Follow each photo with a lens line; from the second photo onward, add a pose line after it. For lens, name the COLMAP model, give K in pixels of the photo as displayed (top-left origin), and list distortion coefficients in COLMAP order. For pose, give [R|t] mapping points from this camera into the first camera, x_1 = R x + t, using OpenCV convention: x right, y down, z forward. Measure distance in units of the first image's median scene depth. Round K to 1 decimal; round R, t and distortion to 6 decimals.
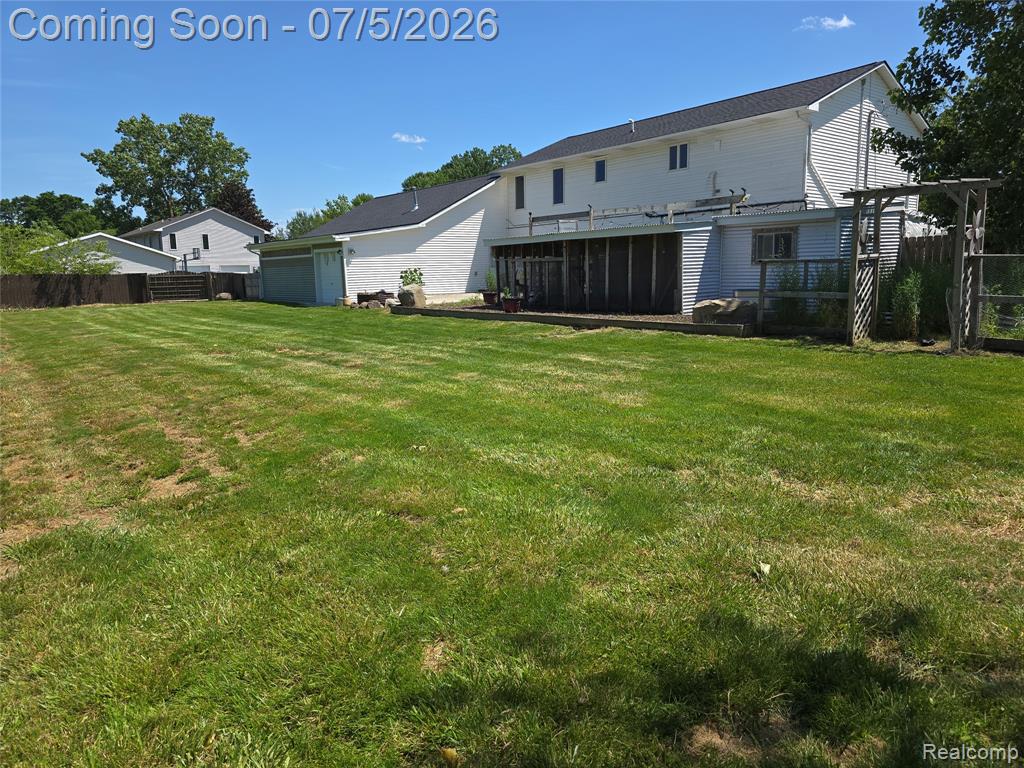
lens RADIAL K [[680.5, 0, 512.0], [0, 680.5, 384.0], [0, 0, 1]] dist [0.014671, -0.001878]
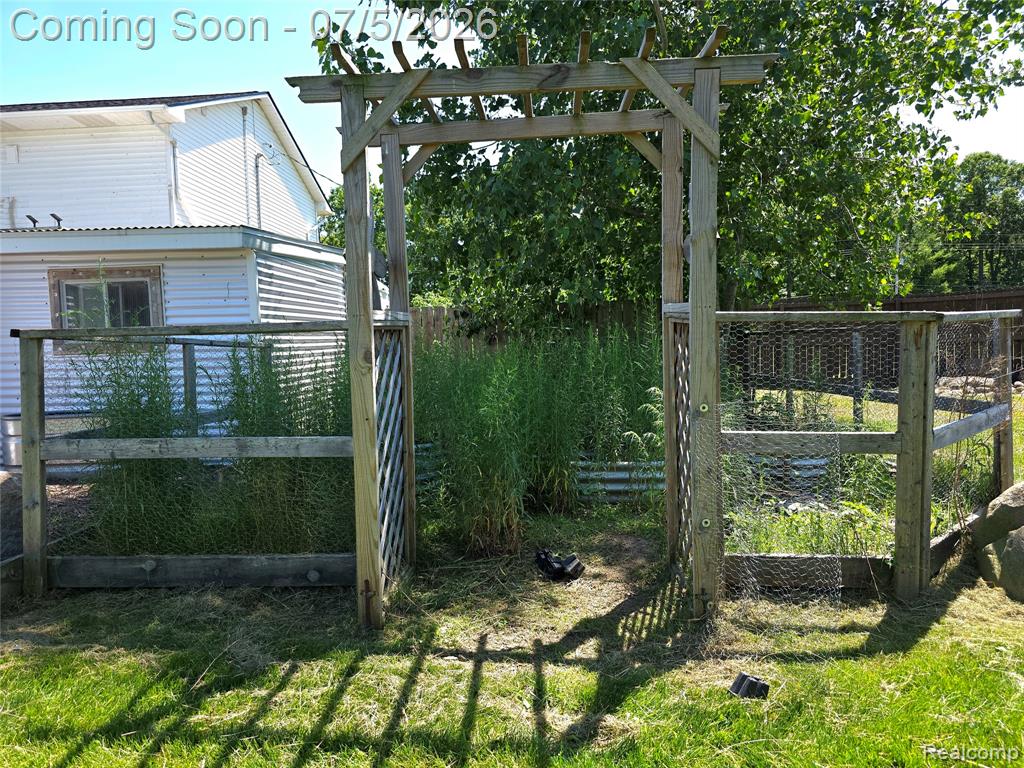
lens RADIAL K [[680.5, 0, 512.0], [0, 680.5, 384.0], [0, 0, 1]] dist [0.014671, -0.001878]
pose [[0.668500, -0.035165, 0.742881, 0.148988], [0.136756, 0.987661, -0.076312, -0.056834], [-0.731031, 0.152608, 0.665060, 0.342777]]
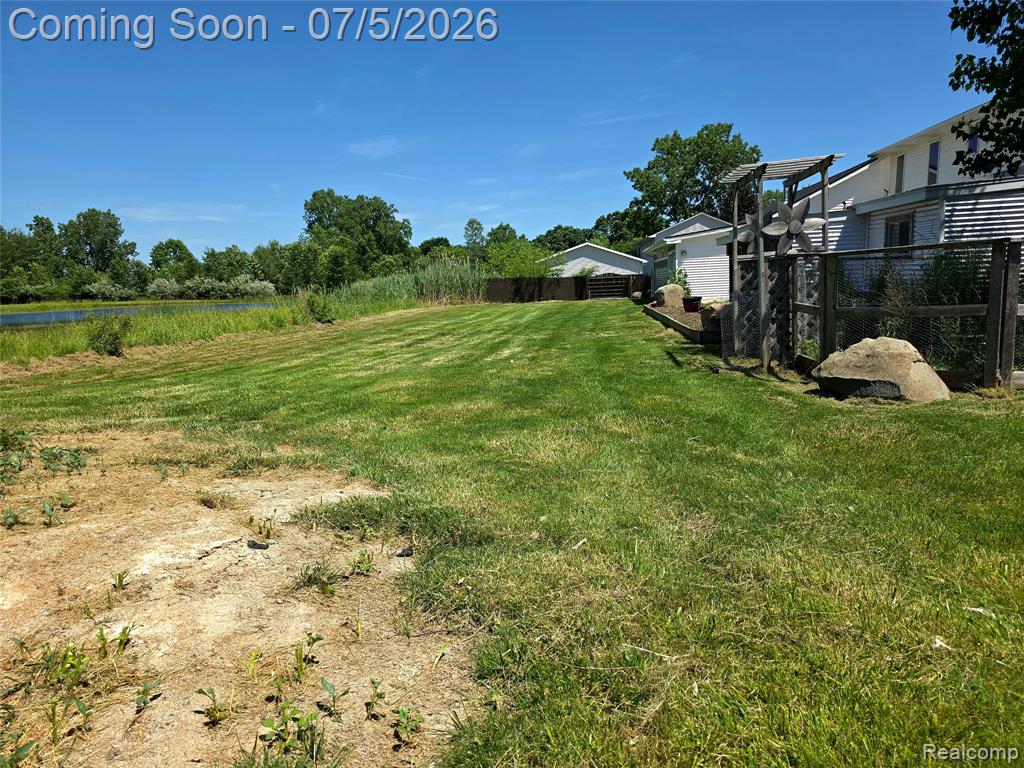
lens RADIAL K [[680.5, 0, 512.0], [0, 680.5, 384.0], [0, 0, 1]] dist [0.014671, -0.001878]
pose [[0.732249, 0.089772, -0.675094, 0.389013], [-0.086521, 0.995505, 0.038533, -0.013906], [0.675519, 0.030194, 0.736724, 0.066601]]
